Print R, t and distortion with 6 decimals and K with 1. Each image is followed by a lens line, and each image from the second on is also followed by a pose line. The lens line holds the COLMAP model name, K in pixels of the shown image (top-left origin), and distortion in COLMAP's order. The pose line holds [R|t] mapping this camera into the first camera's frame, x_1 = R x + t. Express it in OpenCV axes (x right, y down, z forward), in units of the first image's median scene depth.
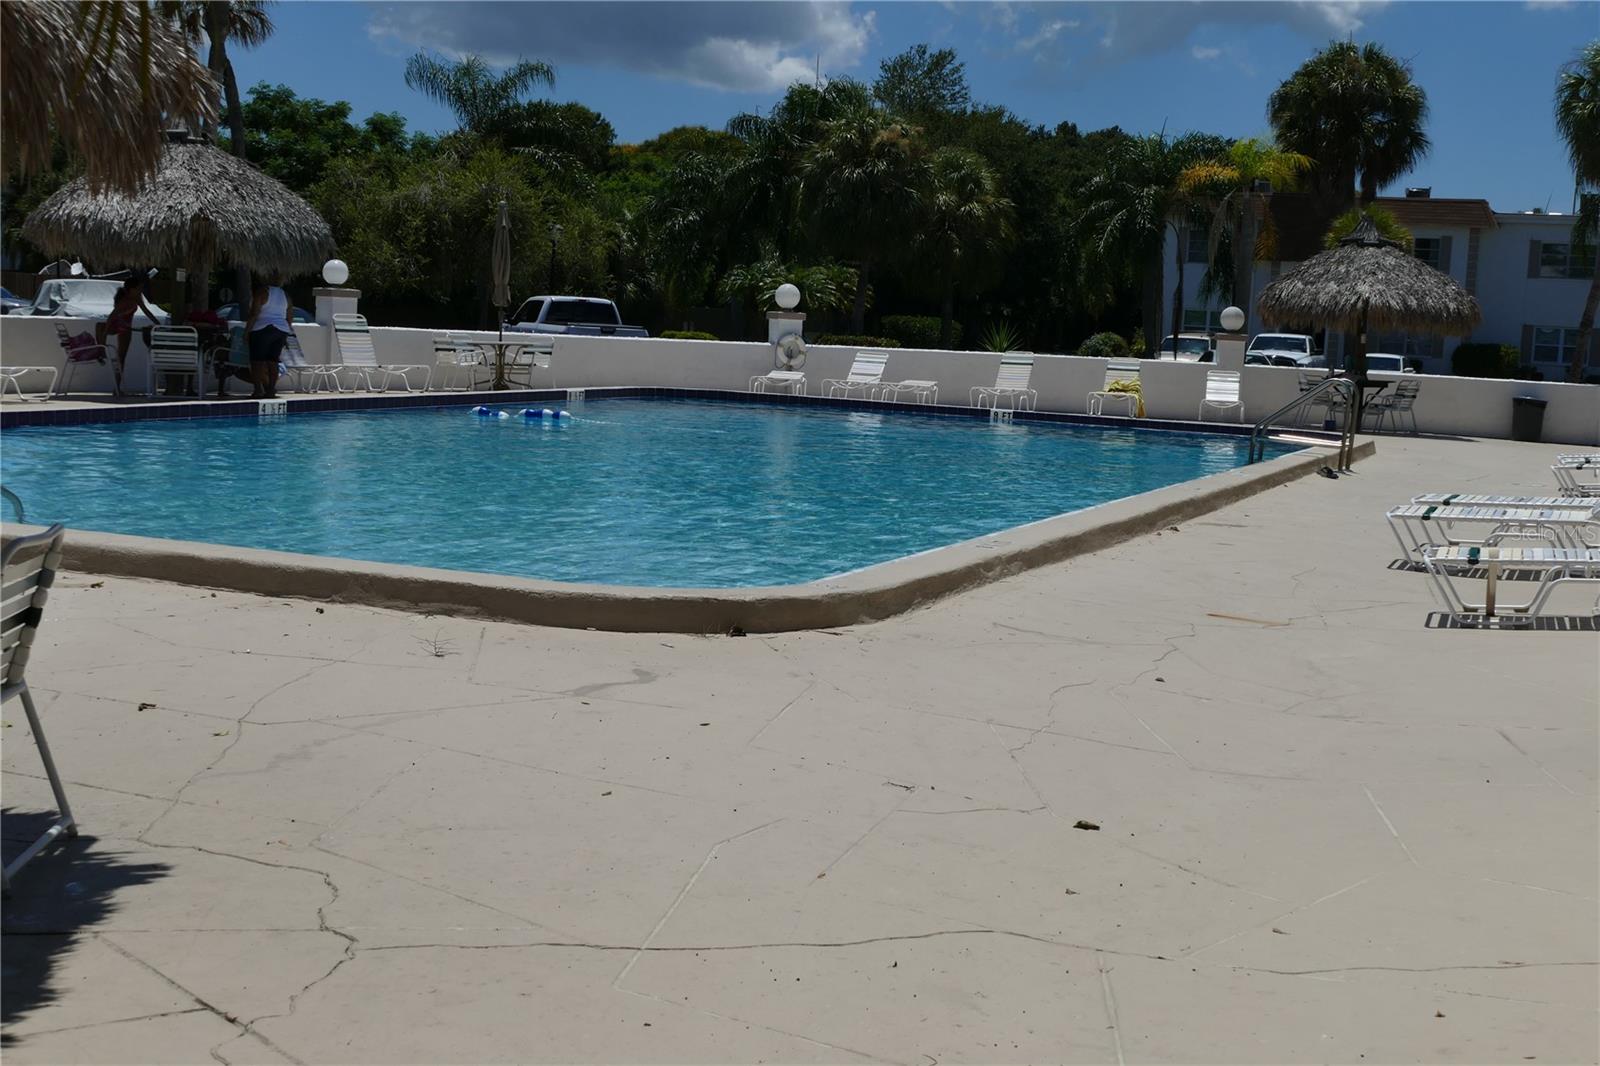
lens RADIAL K [[2150.2, 0, 800.0], [0, 2150.2, 533.0], [0, 0, 1]] dist [0.004874, 0.043279]
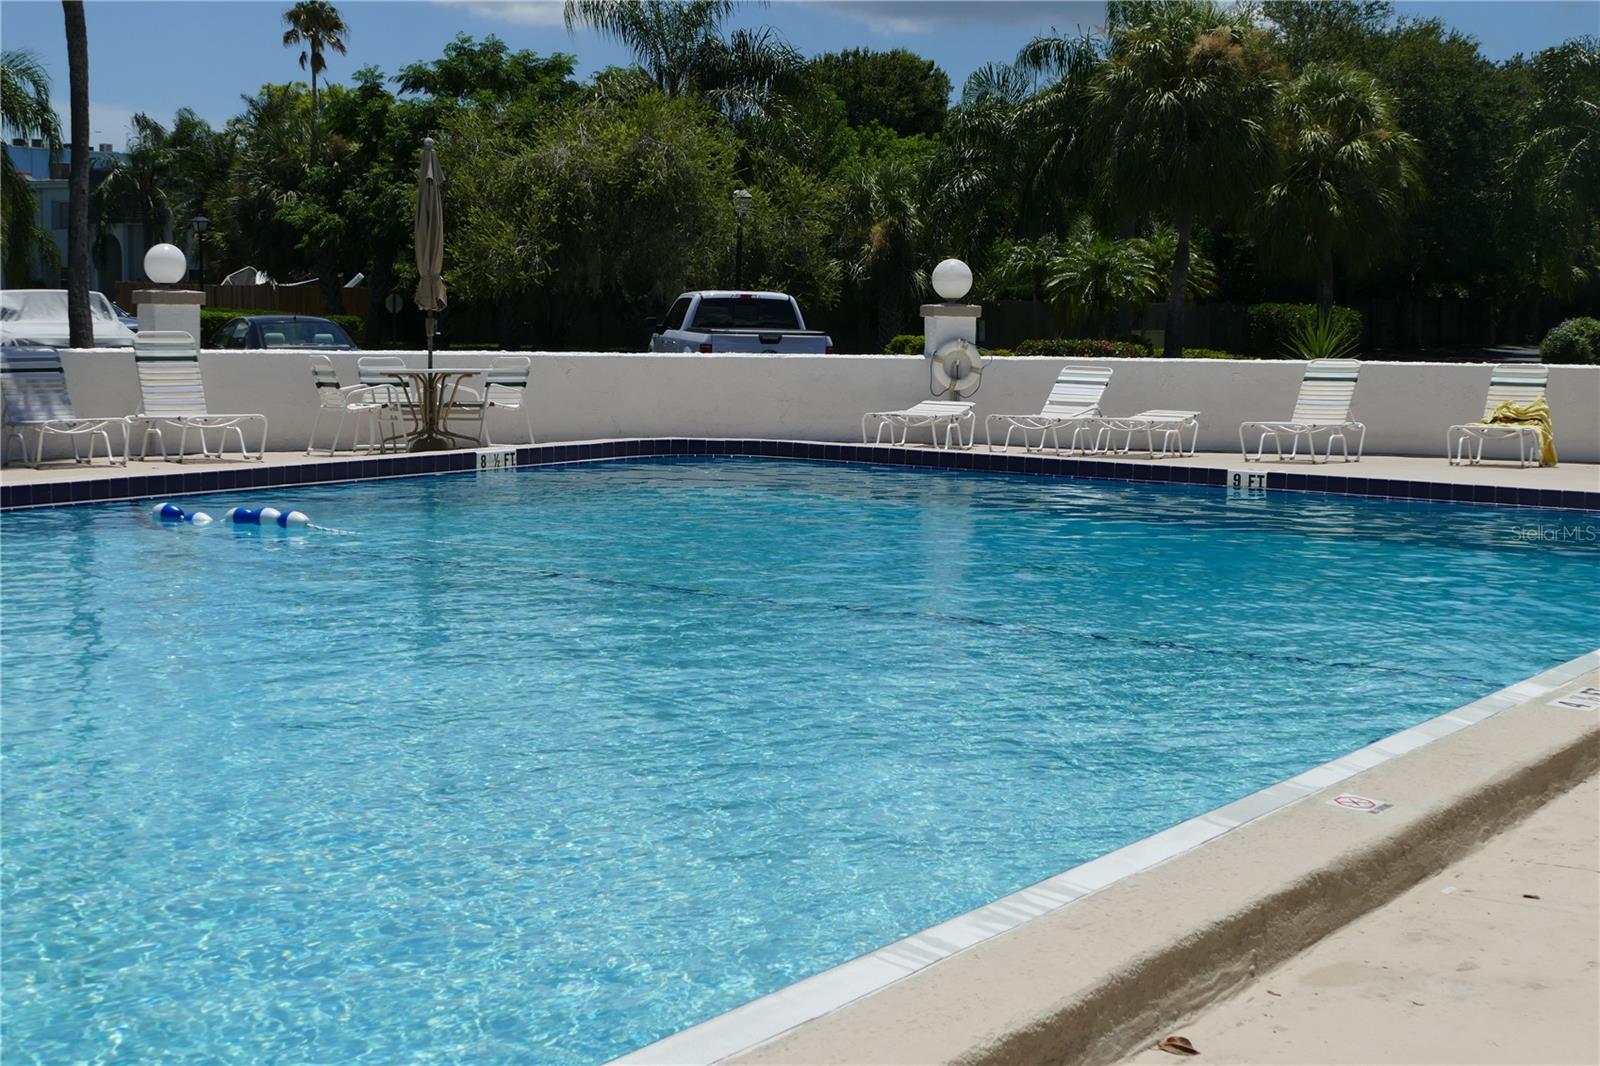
lens RADIAL K [[2466.9, 0, 800.0], [0, 2466.9, 533.0], [0, 0, 1]] dist [-0.019729, 0.150549]
pose [[0.982642, -0.013766, -0.185000, 0.081138], [0.011636, 0.999853, -0.012595, -0.028809], [0.185146, 0.010224, 0.982658, 0.297034]]
